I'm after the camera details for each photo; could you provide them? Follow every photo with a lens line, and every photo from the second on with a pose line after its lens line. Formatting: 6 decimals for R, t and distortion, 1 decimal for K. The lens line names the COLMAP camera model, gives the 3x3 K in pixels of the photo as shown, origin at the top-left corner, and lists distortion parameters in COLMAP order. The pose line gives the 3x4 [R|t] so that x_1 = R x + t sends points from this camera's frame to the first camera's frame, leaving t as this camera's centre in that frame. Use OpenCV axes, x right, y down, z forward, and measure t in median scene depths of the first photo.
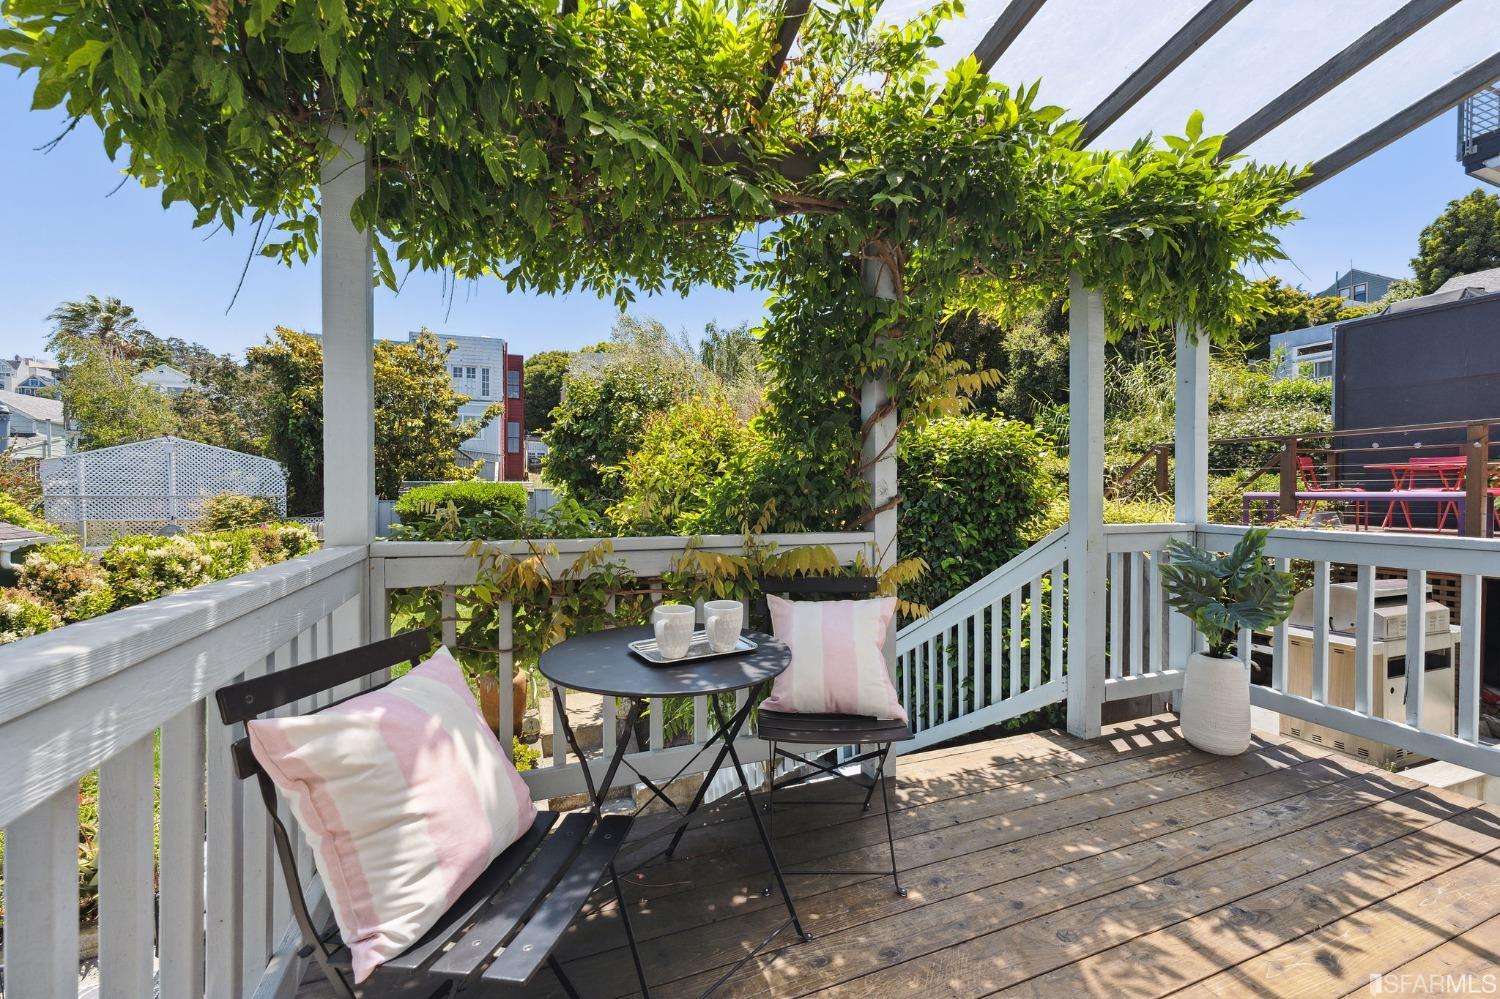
lens RADIAL K [[609.0, 0, 740.7], [0, 609.0, 499.9], [0, 0, 1]] dist [-0.000443, -0.000834]
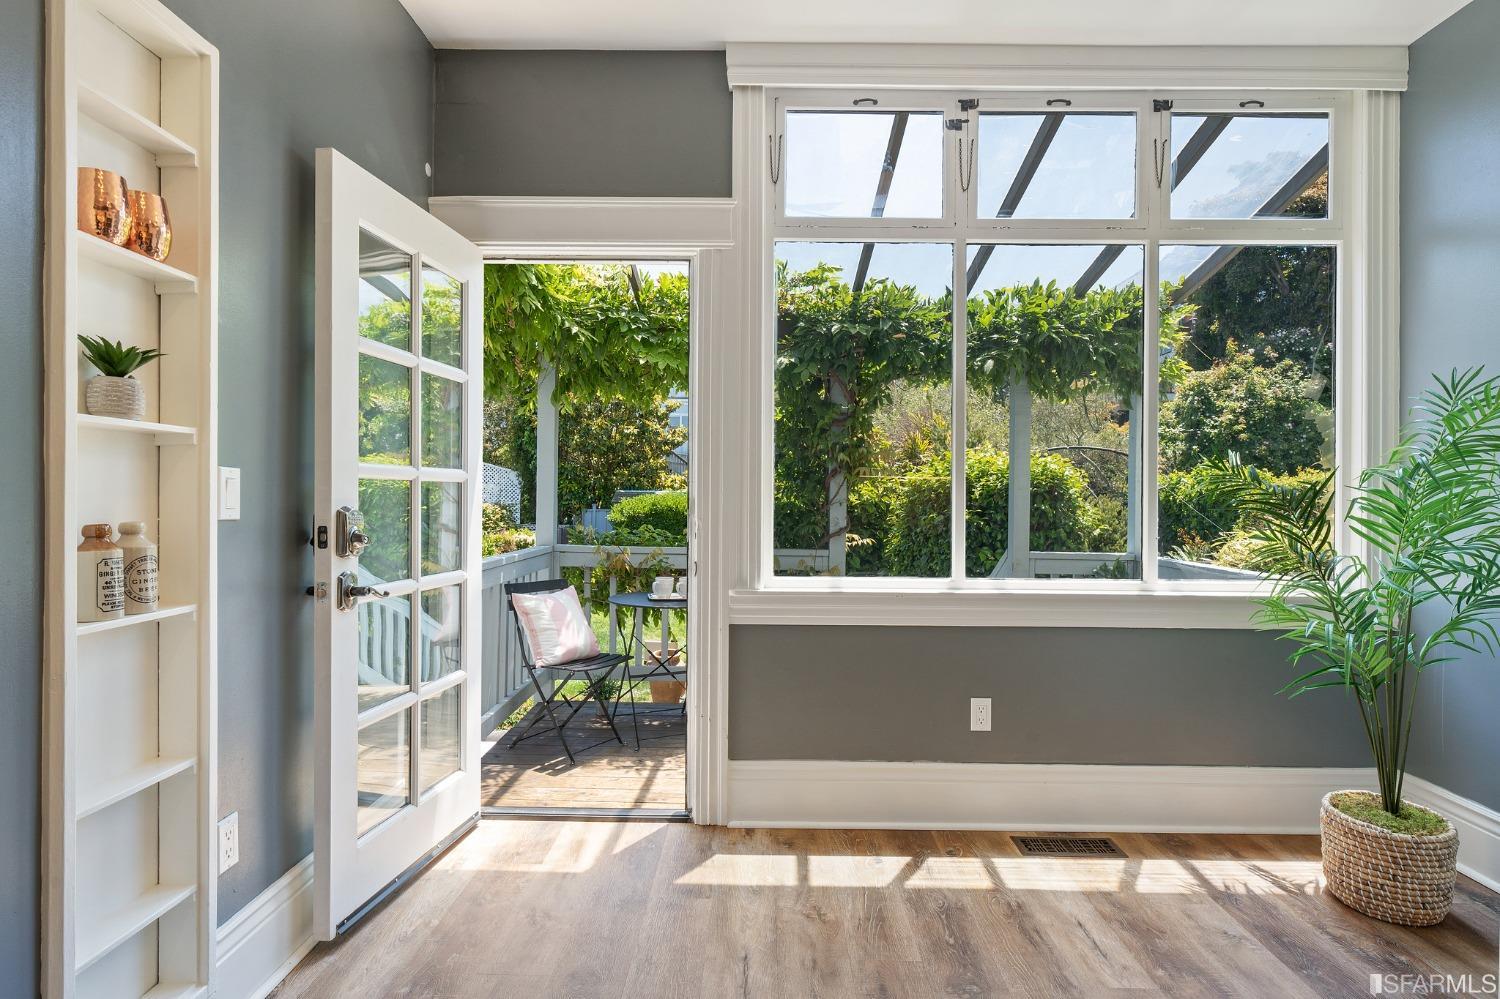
lens RADIAL K [[824.8, 0, 743.6], [0, 824.8, 504.1], [0, 0, 1]] dist [-0.003024, 0.001950]
pose [[0.929782, 0.013903, -0.367849, 0.794087], [-0.015349, 0.999882, -0.001005, -0.059452], [0.367792, 0.006581, 0.929885, -1.070984]]
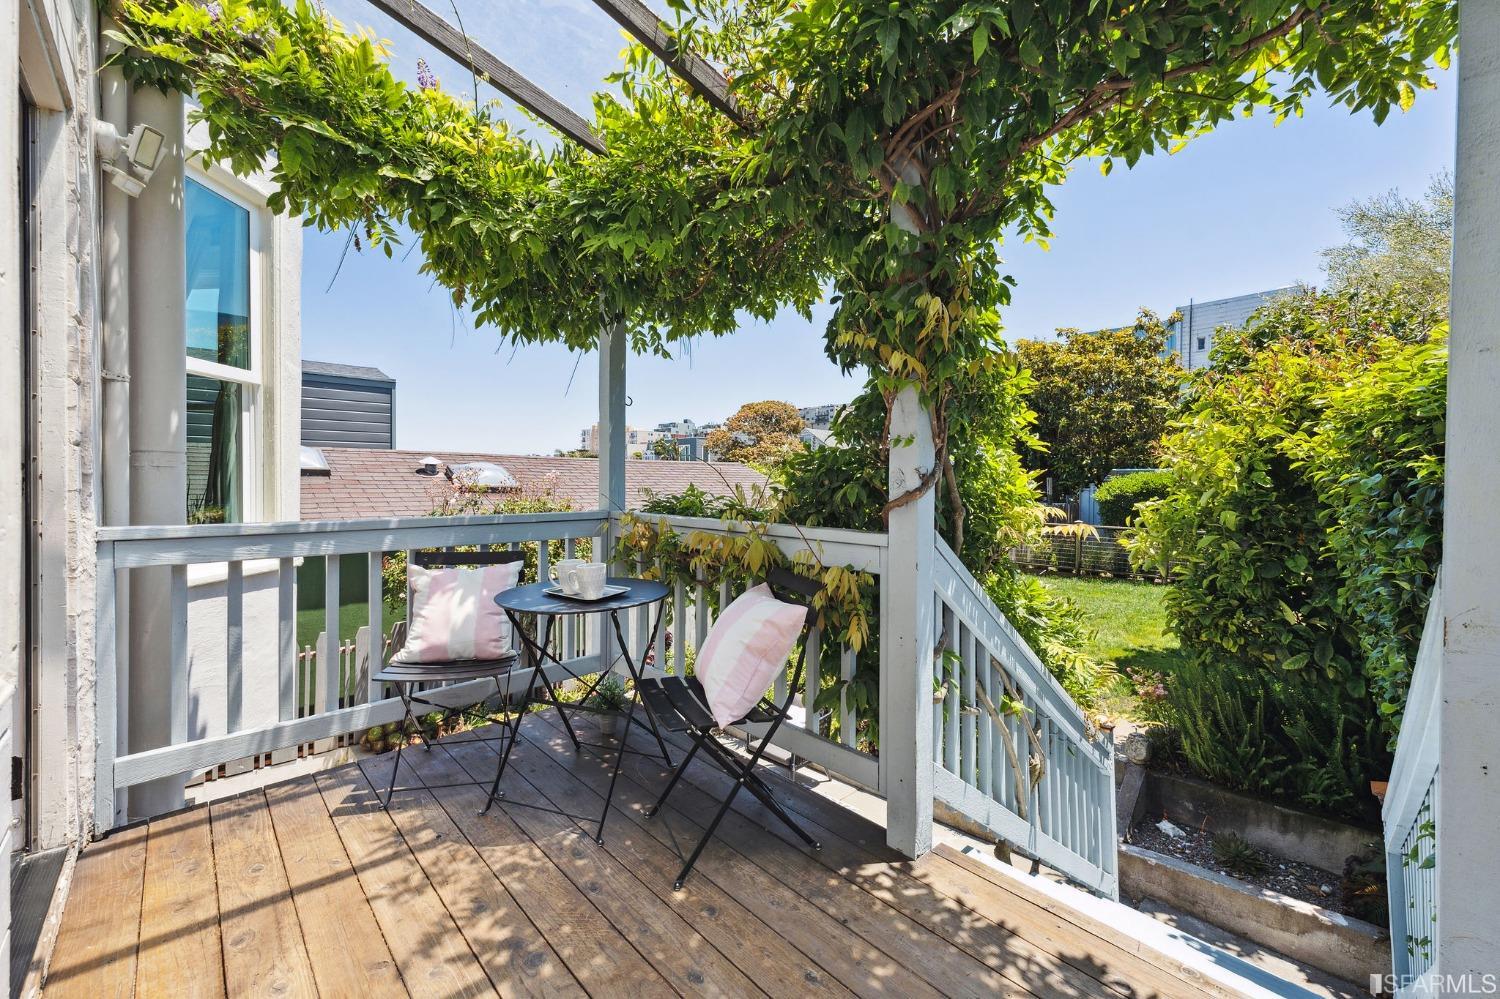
lens RADIAL K [[609.0, 0, 750.2], [0, 609.0, 489.7], [0, 0, 1]] dist [-0.000443, -0.000834]
pose [[0.359792, 0.015069, -0.932911, 0.919598], [-0.012008, 0.999862, 0.011520, -0.011696], [0.932955, 0.007057, 0.359923, 0.560584]]
